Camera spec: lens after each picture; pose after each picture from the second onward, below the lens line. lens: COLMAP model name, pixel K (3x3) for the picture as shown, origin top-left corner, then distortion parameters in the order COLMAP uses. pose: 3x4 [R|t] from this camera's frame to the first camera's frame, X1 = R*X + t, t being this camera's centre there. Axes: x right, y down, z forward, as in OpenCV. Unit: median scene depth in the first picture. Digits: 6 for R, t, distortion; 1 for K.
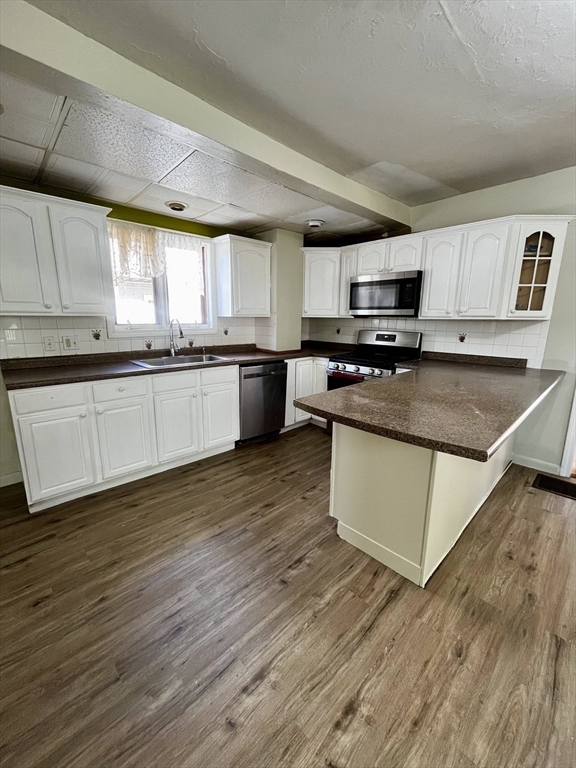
lens RADIAL K [[310.9, 0, 287.9], [0, 310.9, 381.9], [0, 0, 1]] dist [-0.003602, 0.000449]
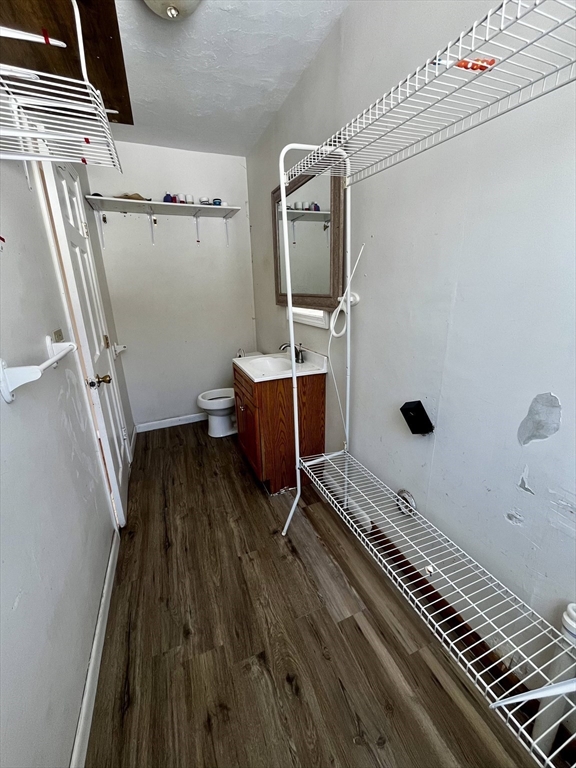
lens RADIAL K [[310.9, 0, 287.9], [0, 310.9, 381.9], [0, 0, 1]] dist [-0.003602, 0.000449]
pose [[-0.380137, 0.268480, -0.885107, 0.659415], [-0.171228, 0.919977, 0.352596, -0.292758], [0.908943, 0.285590, -0.303746, 1.411205]]
